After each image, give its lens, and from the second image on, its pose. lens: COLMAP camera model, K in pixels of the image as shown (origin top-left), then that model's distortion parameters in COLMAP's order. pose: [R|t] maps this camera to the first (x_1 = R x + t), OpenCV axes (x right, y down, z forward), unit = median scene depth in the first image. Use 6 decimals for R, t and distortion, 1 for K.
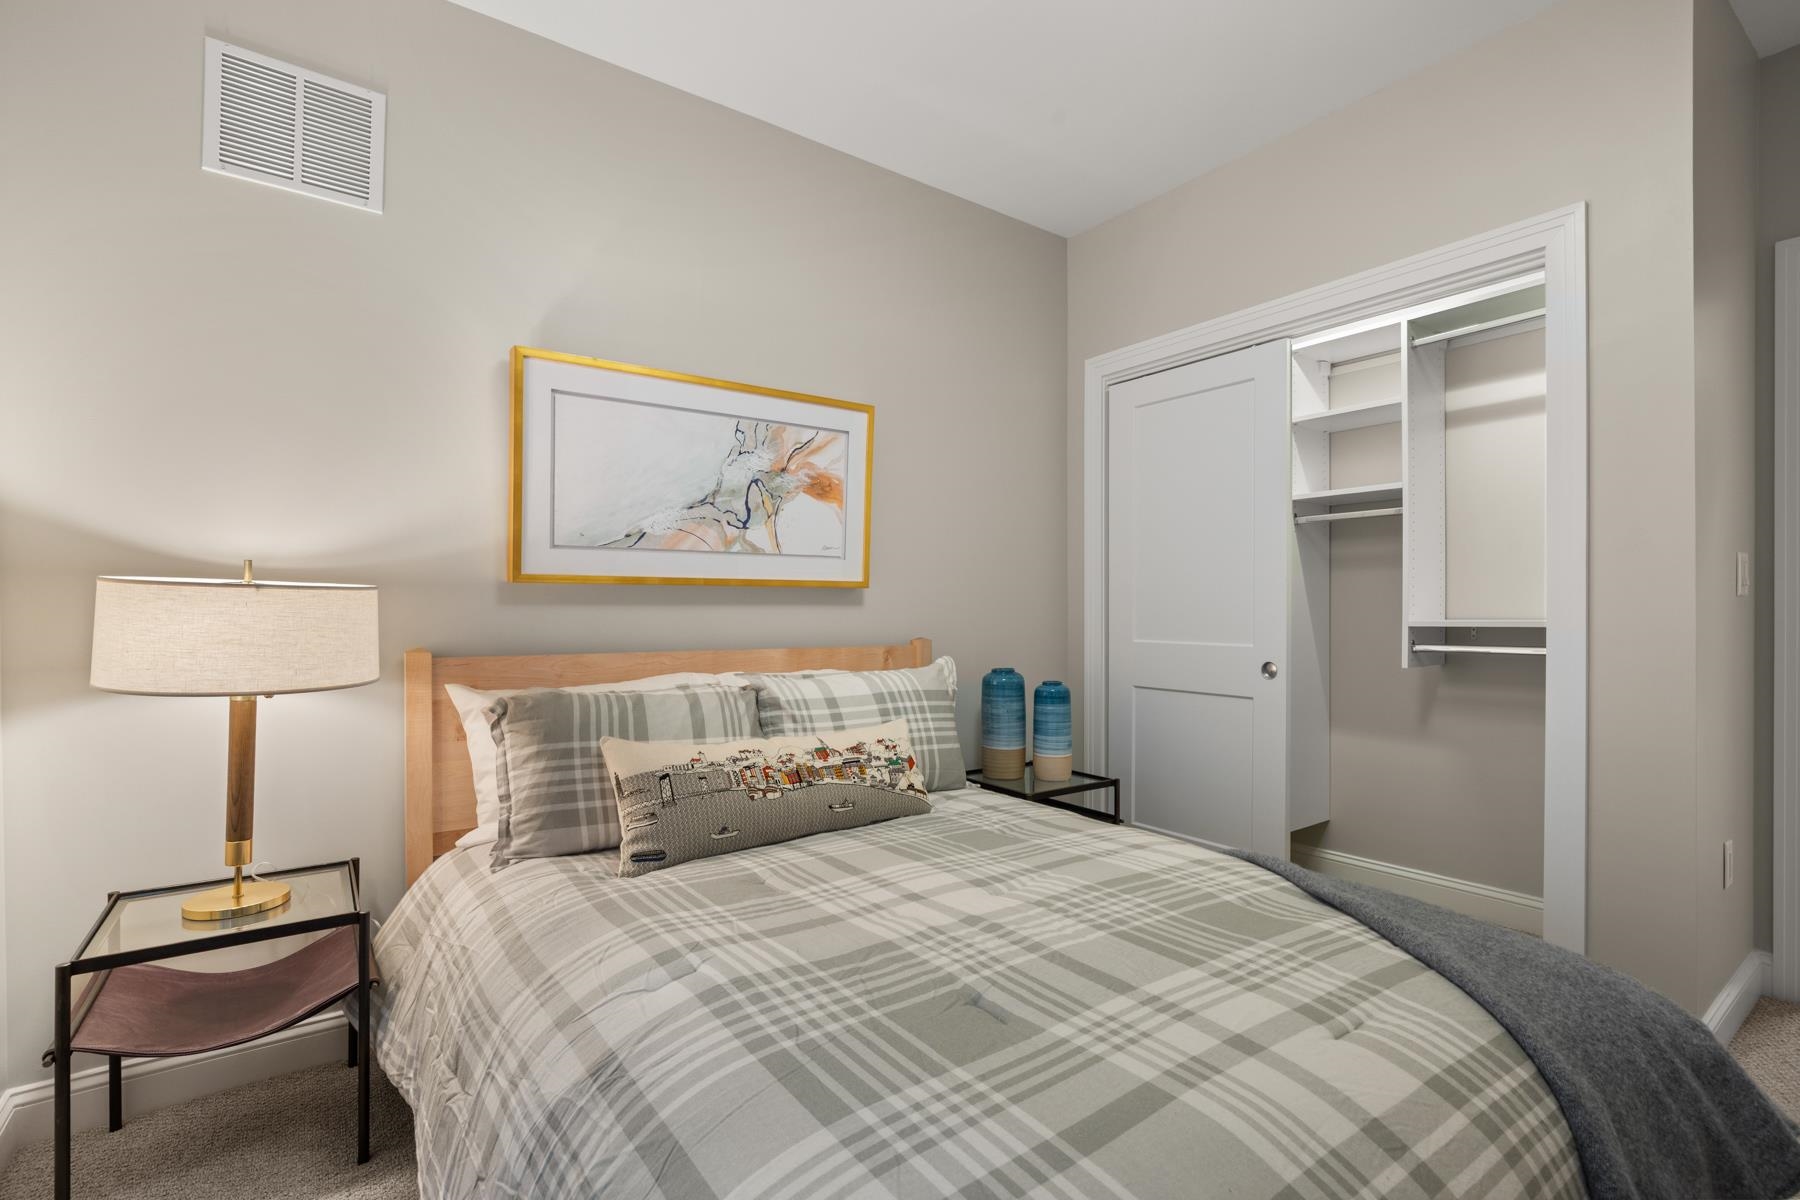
lens RADIAL K [[828.1, 0, 915.4], [0, 828.1, 604.9], [0, 0, 1]] dist [-0.023040, 0.006775]
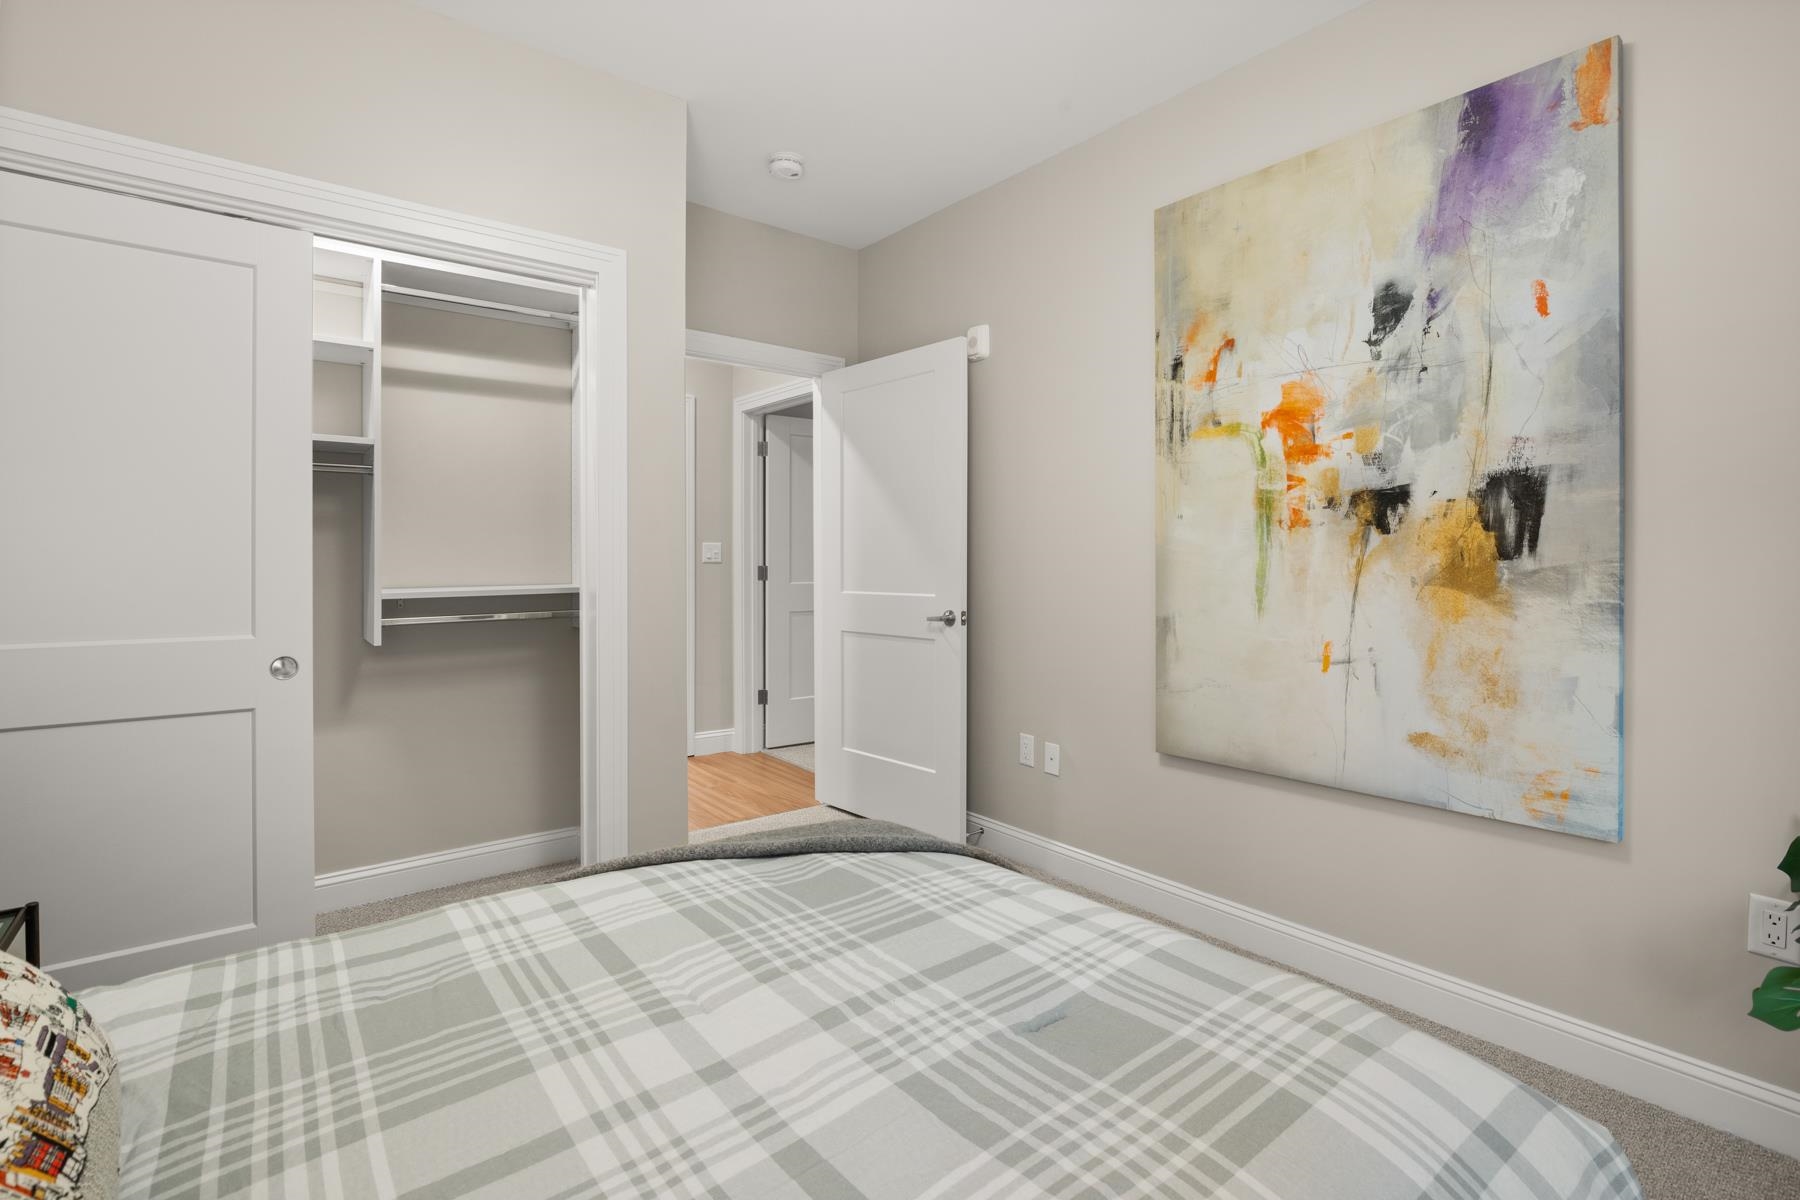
lens RADIAL K [[828.1, 0, 918.4], [0, 828.1, 567.8], [0, 0, 1]] dist [-0.023040, 0.006775]
pose [[-0.049558, -0.011781, 0.998702, -0.653221], [-0.009999, 0.999886, 0.011299, -0.048405], [-0.998721, -0.009426, -0.049671, 0.890786]]
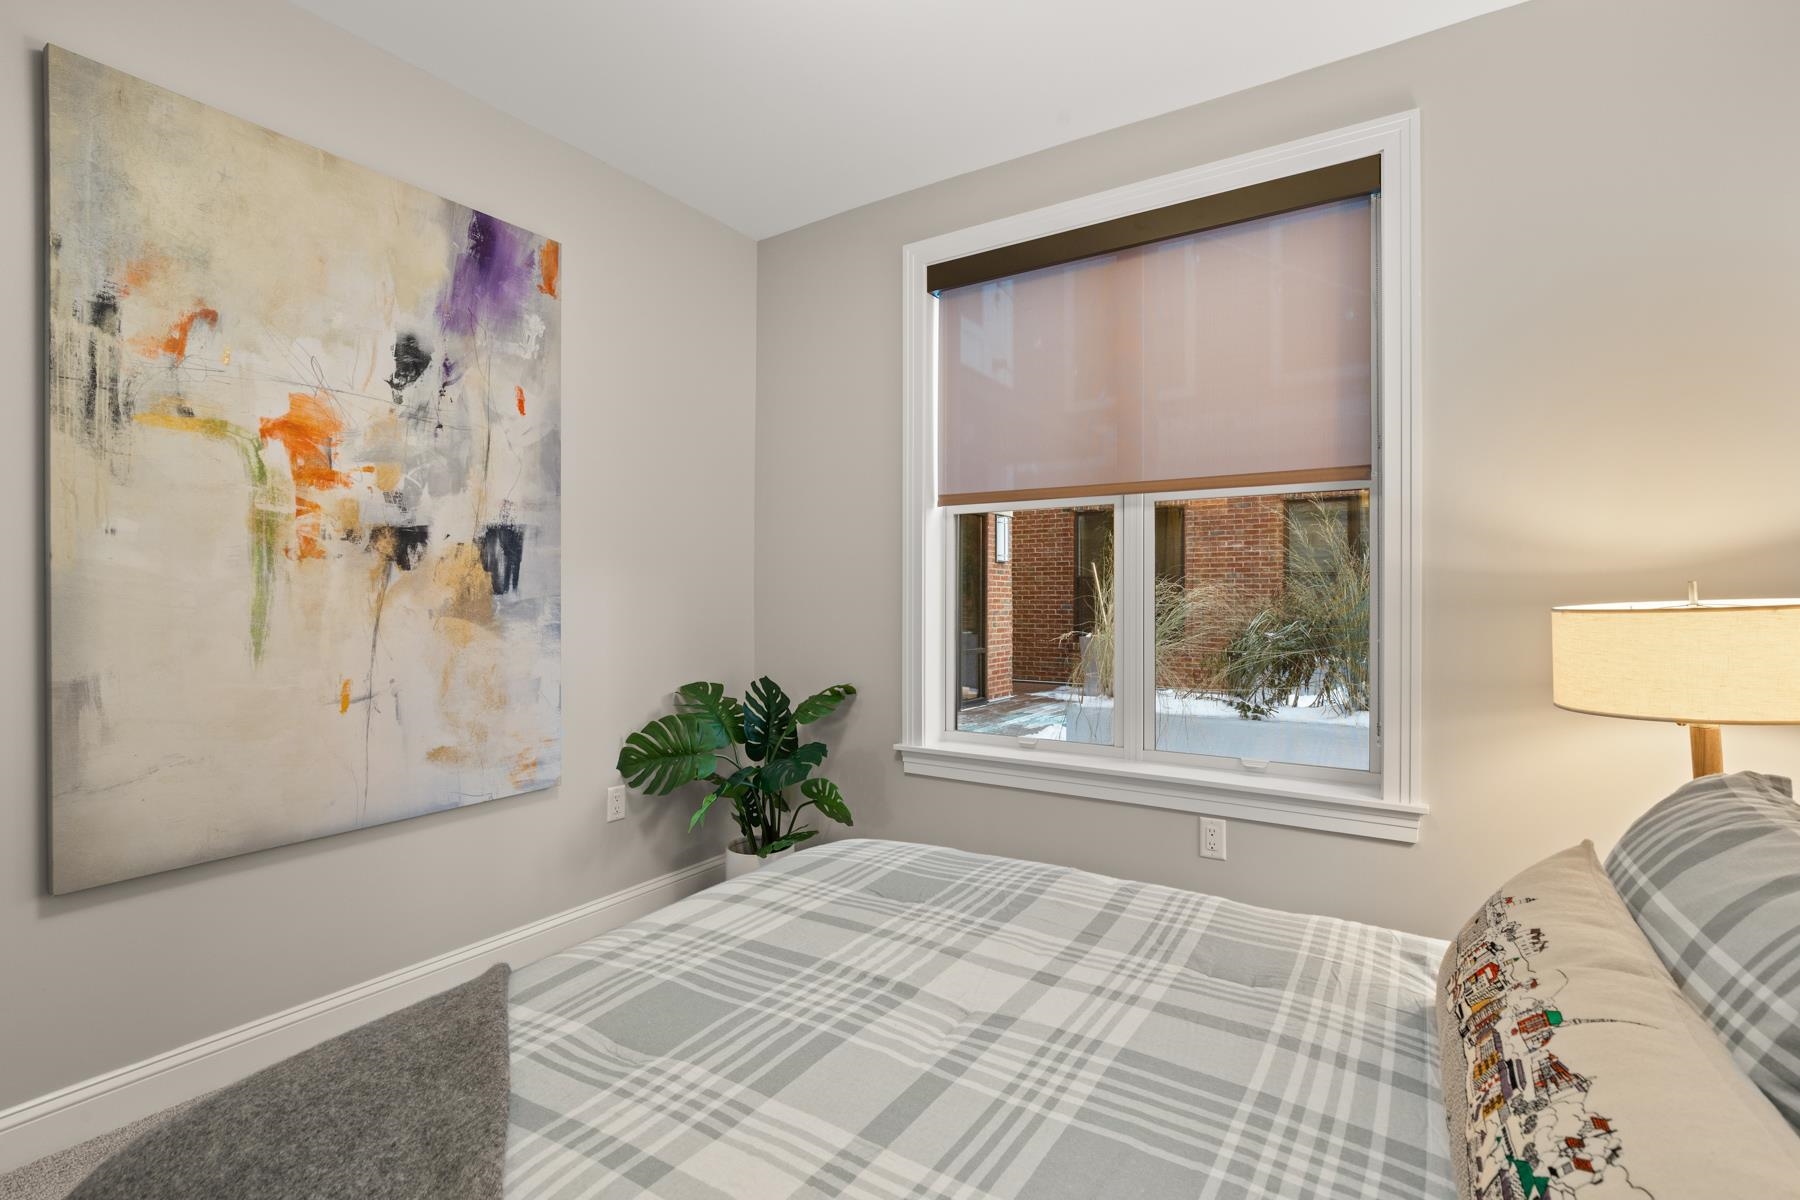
lens RADIAL K [[828.1, 0, 897.9], [0, 828.1, 597.8], [0, 0, 1]] dist [-0.023040, 0.006775]
pose [[-0.941542, -0.000289, -0.336897, 0.435685], [0.002473, 0.999967, -0.007767, -0.033032], [0.336888, -0.008146, -0.941510, 1.778106]]
